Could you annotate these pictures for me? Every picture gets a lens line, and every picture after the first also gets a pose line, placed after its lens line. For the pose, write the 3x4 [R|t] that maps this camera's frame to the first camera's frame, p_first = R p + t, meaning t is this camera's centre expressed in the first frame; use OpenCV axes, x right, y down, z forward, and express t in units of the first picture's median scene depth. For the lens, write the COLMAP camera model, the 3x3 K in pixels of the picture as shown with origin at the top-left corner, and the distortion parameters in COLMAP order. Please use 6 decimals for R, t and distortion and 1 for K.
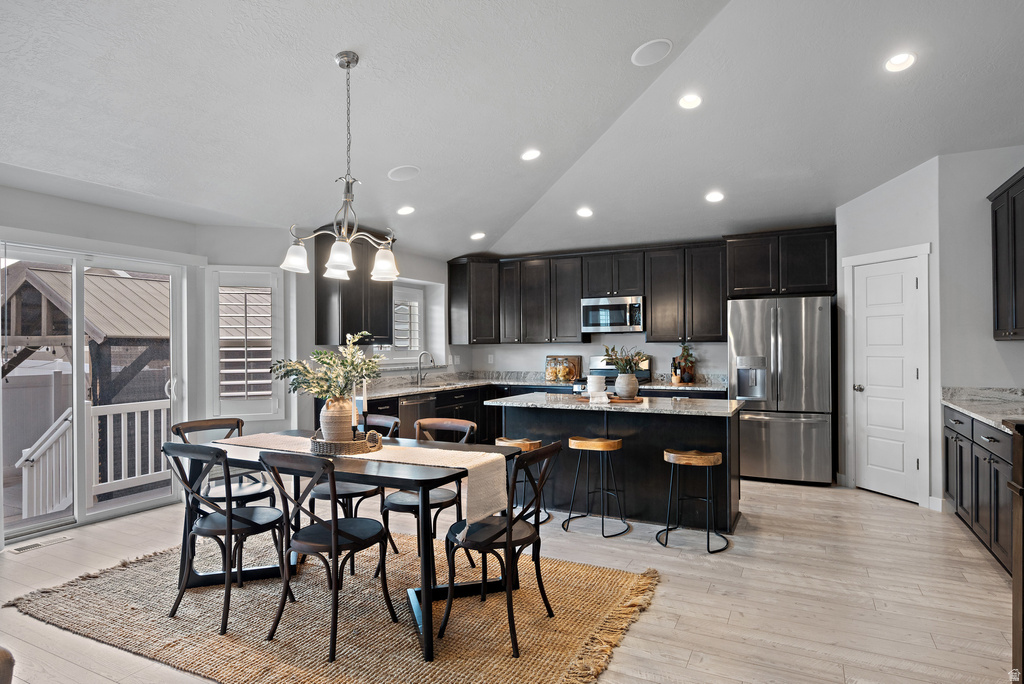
lens RADIAL K [[573.7, 0, 512.0], [0, 573.7, 342.0], [0, 0, 1]] dist [0.000180, -0.000640]
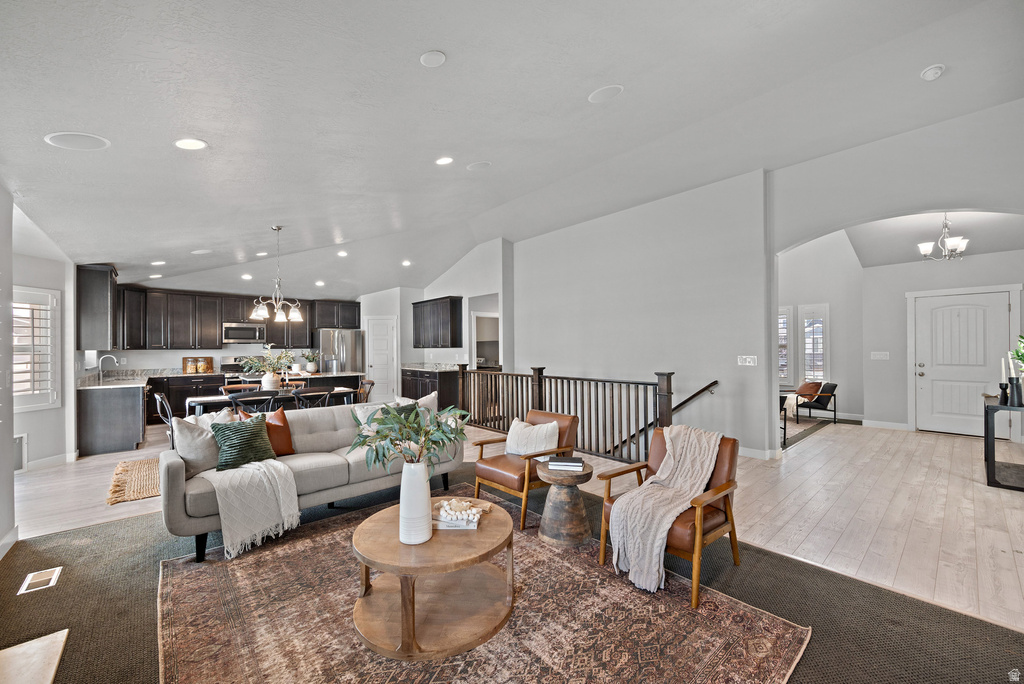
lens RADIAL K [[404.4, 0, 512.0], [0, 404.4, 342.0], [0, 0, 1]] dist [-0.000056, -0.000015]
pose [[0.368027, 0.017413, 0.929652, -0.808784], [0.001968, 0.999808, -0.019506, 0.006989], [-0.929813, 0.009009, 0.367922, -0.269895]]
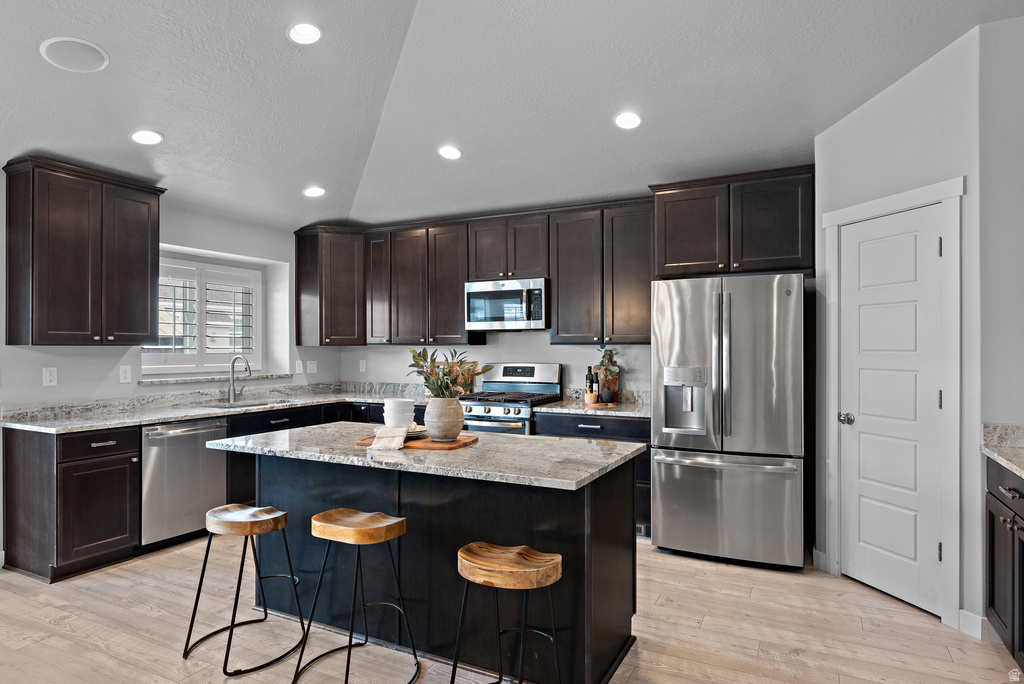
lens RADIAL K [[596.9, 0, 512.0], [0, 596.9, 344.8], [0, 0, 1]] dist [-0.001222, 0.000373]
pose [[0.999979, 0.006546, -0.000151, 0.216638], [-0.006546, 0.999978, 0.000602, 0.000955], [0.000155, -0.000601, 1.000000, 0.315347]]
